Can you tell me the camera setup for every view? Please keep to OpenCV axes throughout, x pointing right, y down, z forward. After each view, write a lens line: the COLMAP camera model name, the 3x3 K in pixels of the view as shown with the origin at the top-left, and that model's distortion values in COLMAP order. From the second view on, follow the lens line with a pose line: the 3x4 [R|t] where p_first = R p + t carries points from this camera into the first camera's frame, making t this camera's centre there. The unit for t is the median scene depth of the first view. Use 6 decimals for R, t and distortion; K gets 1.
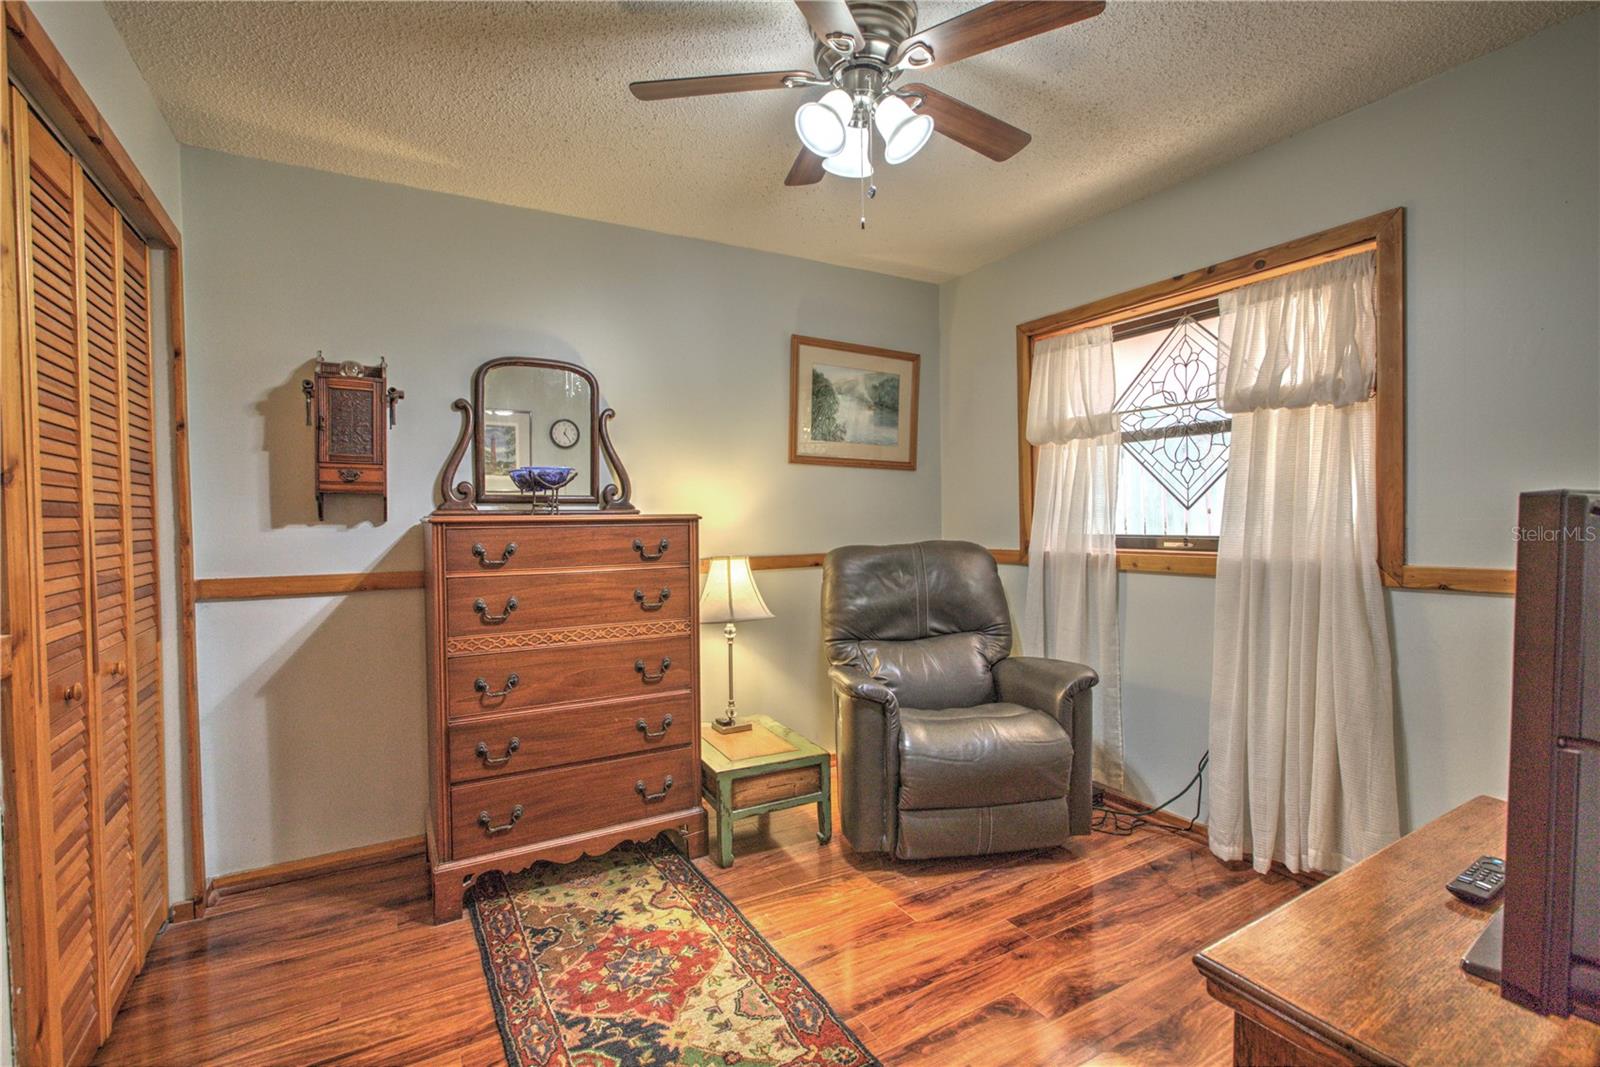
lens RADIAL K [[724.8, 0, 803.3], [0, 724.8, 529.4], [0, 0, 1]] dist [-0.013288, 0.005753]
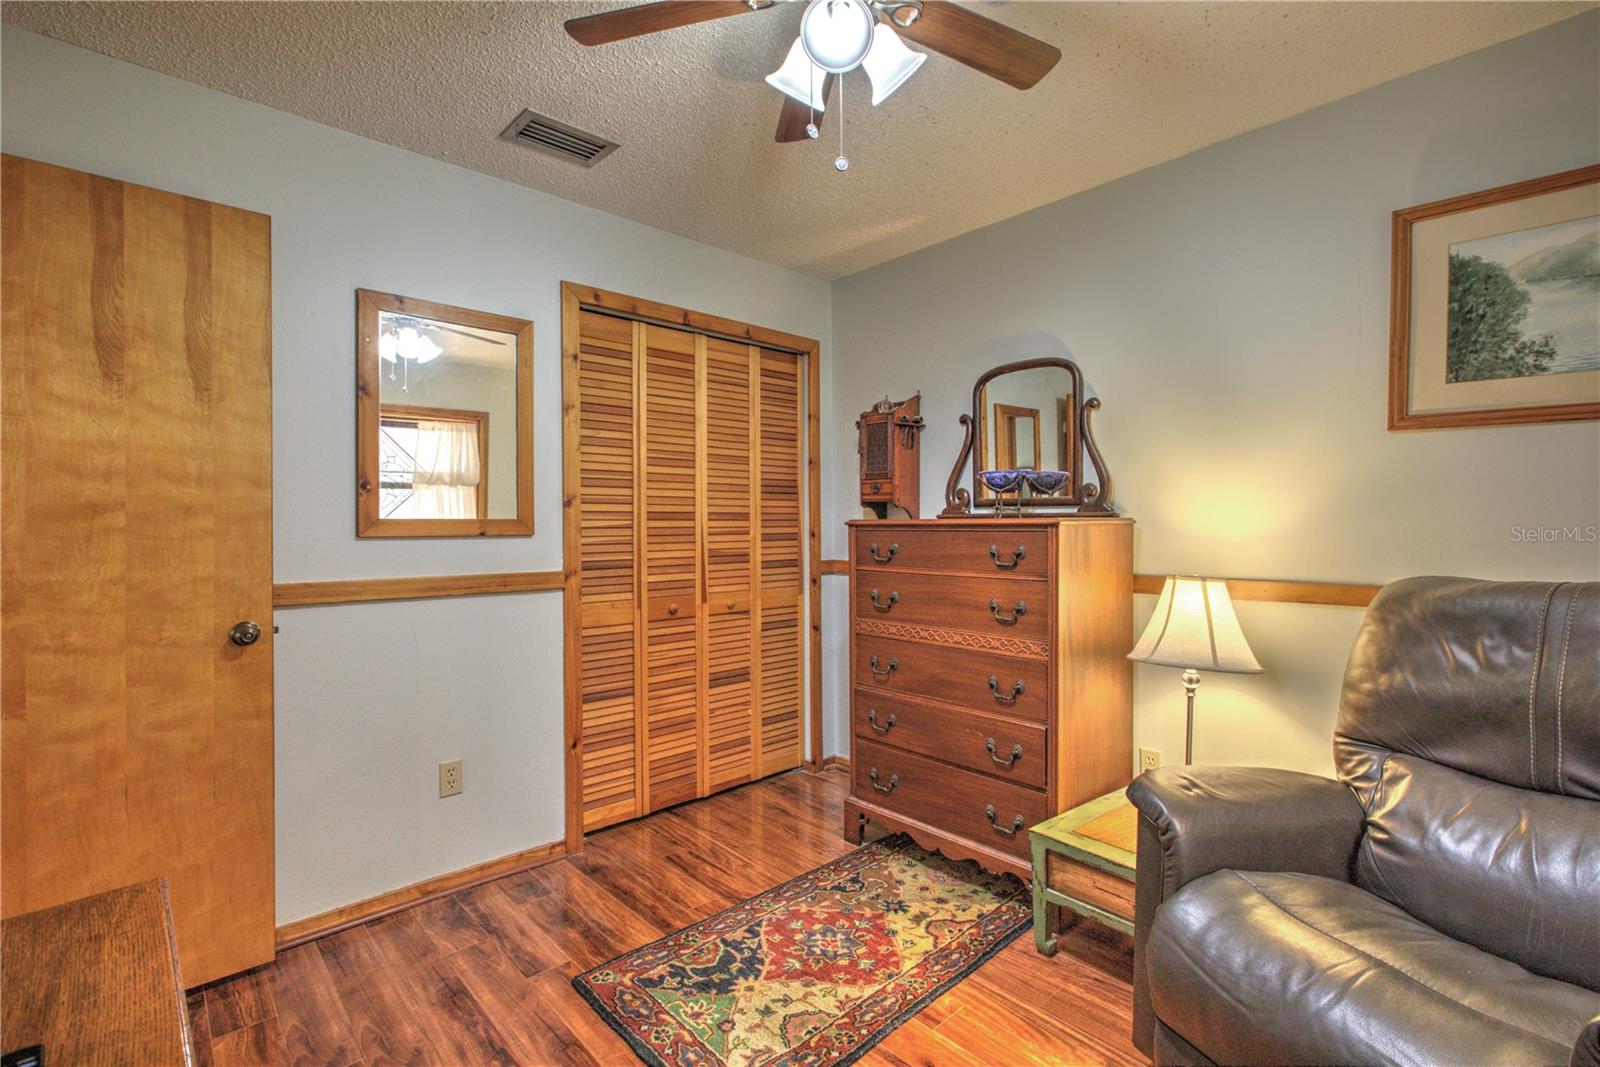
lens RADIAL K [[724.8, 0, 803.3], [0, 724.8, 529.4], [0, 0, 1]] dist [-0.013288, 0.005753]
pose [[0.221275, 0.018794, -0.975030, 0.706528], [-0.017739, 0.999726, 0.015244, -0.018351], [0.975050, 0.013923, 0.221547, 0.635034]]
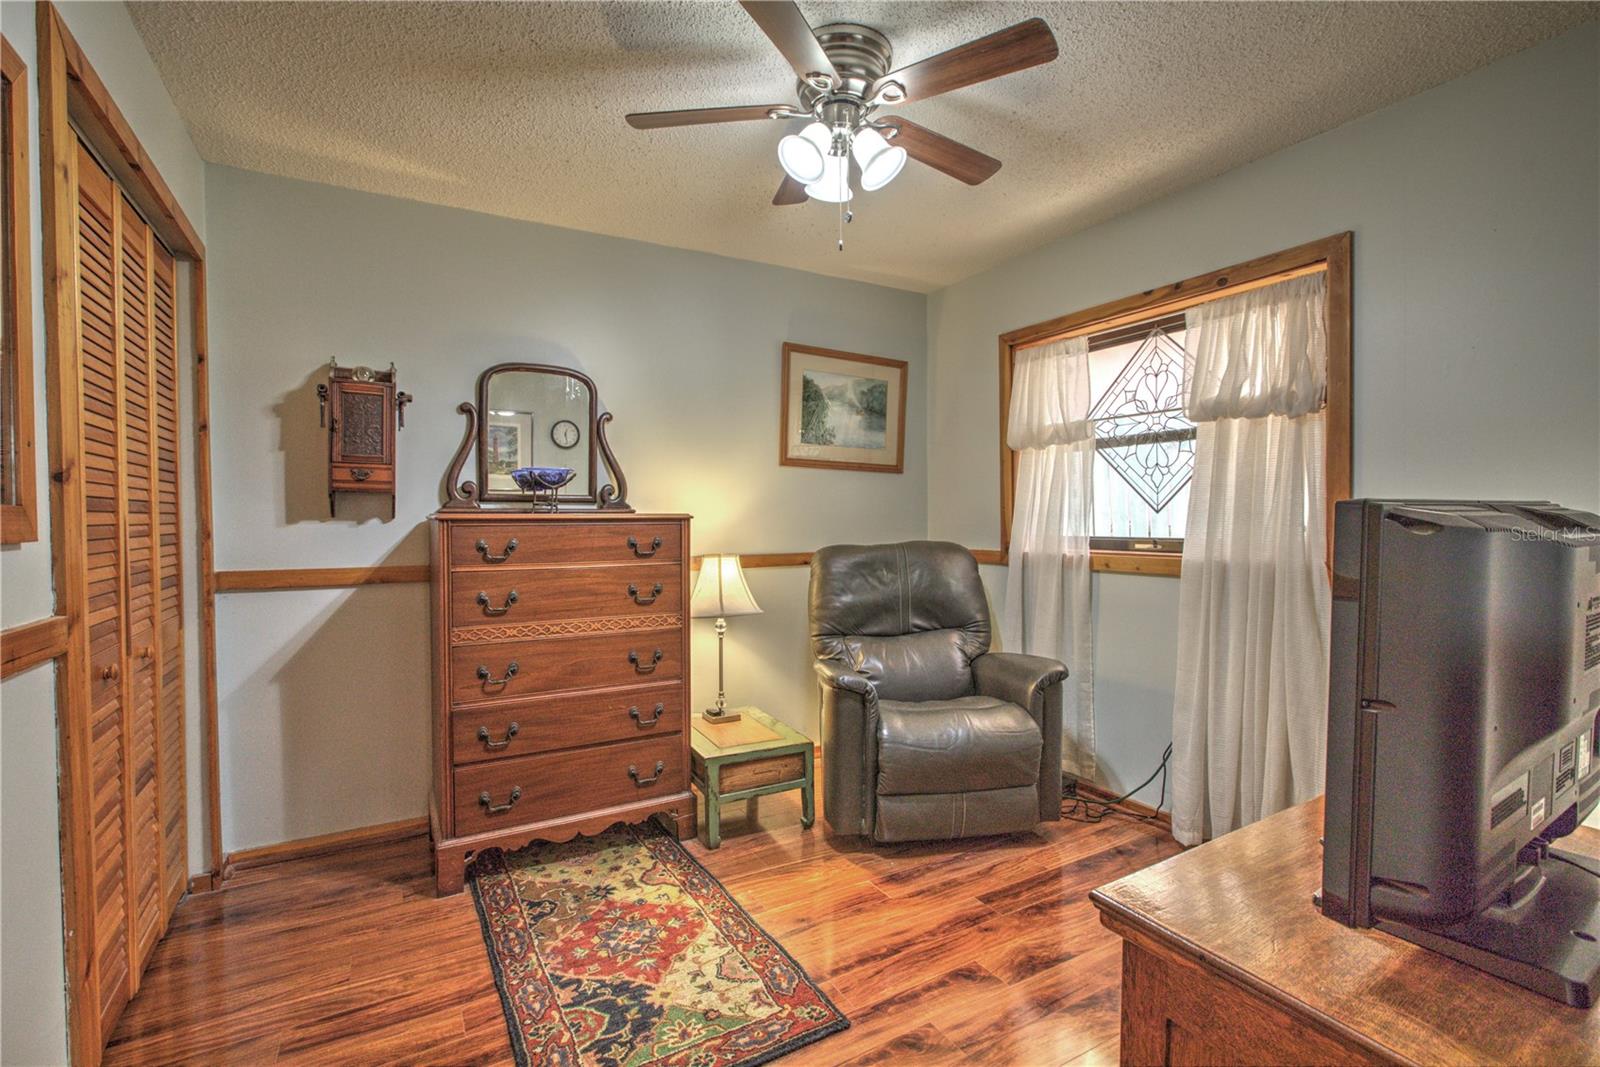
lens RADIAL K [[724.8, 0, 803.3], [0, 724.8, 529.4], [0, 0, 1]] dist [-0.013288, 0.005753]
pose [[0.999968, 0.007975, -0.001003, 0.024981], [-0.007976, 0.999968, -0.000837, 0.001543], [0.000996, 0.000845, 0.999999, -0.063987]]
